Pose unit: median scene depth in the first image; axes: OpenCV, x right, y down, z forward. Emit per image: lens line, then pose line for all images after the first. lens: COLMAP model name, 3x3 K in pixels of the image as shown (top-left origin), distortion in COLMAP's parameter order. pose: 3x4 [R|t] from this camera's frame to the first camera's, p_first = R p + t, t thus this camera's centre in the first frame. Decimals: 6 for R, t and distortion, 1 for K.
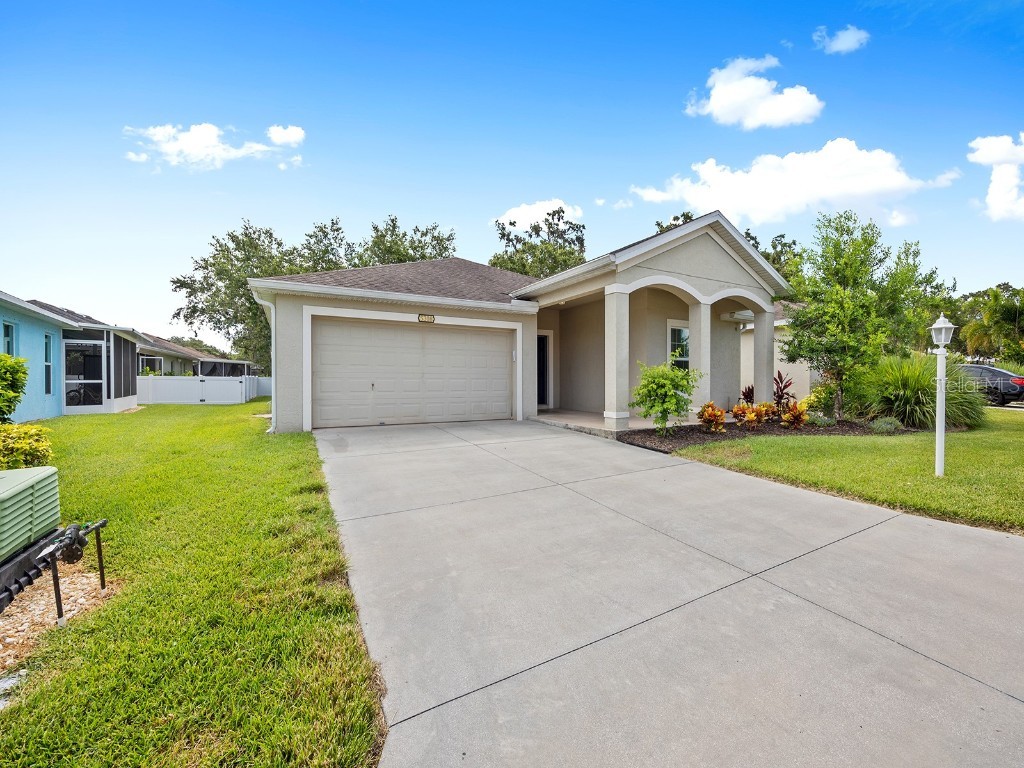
lens RADIAL K [[412.5, 0, 510.2], [0, 412.5, 381.5], [0, 0, 1]] dist [-0.000964, -0.000336]
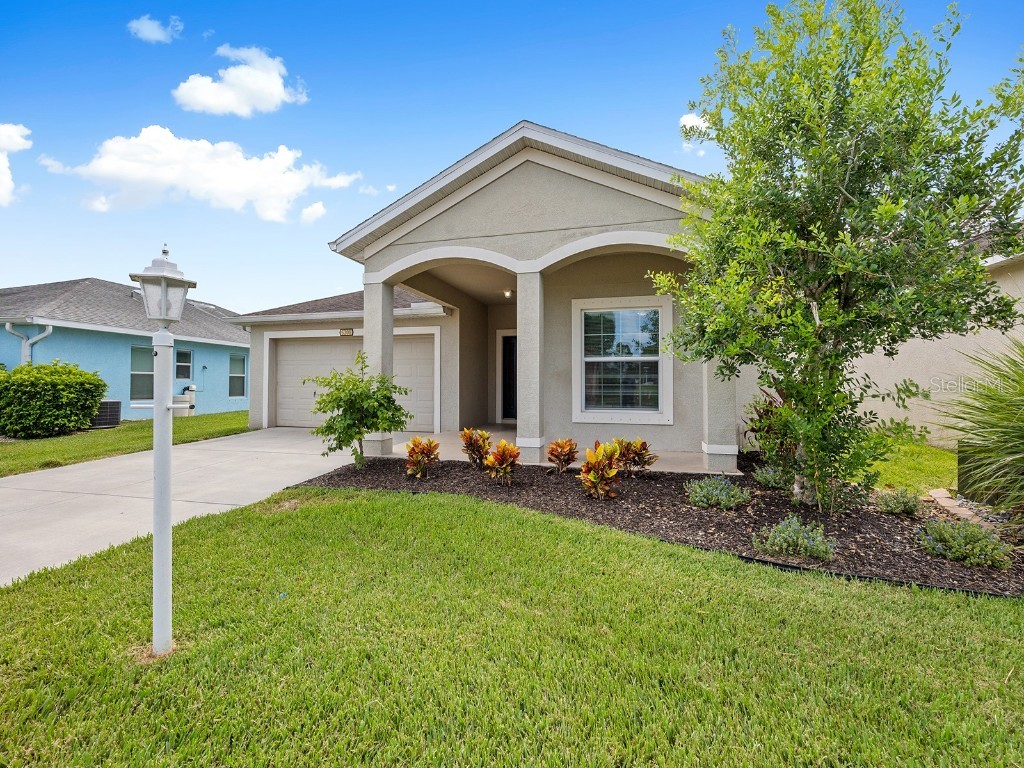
lens RADIAL K [[412.5, 0, 512.0], [0, 412.5, 379.6], [0, 0, 1]] dist [-0.000964, -0.000336]
pose [[0.728352, -0.004869, -0.685186, 0.856930], [-0.005742, 0.999896, -0.013208, -0.016762], [0.685179, 0.013554, 0.728248, 0.510757]]
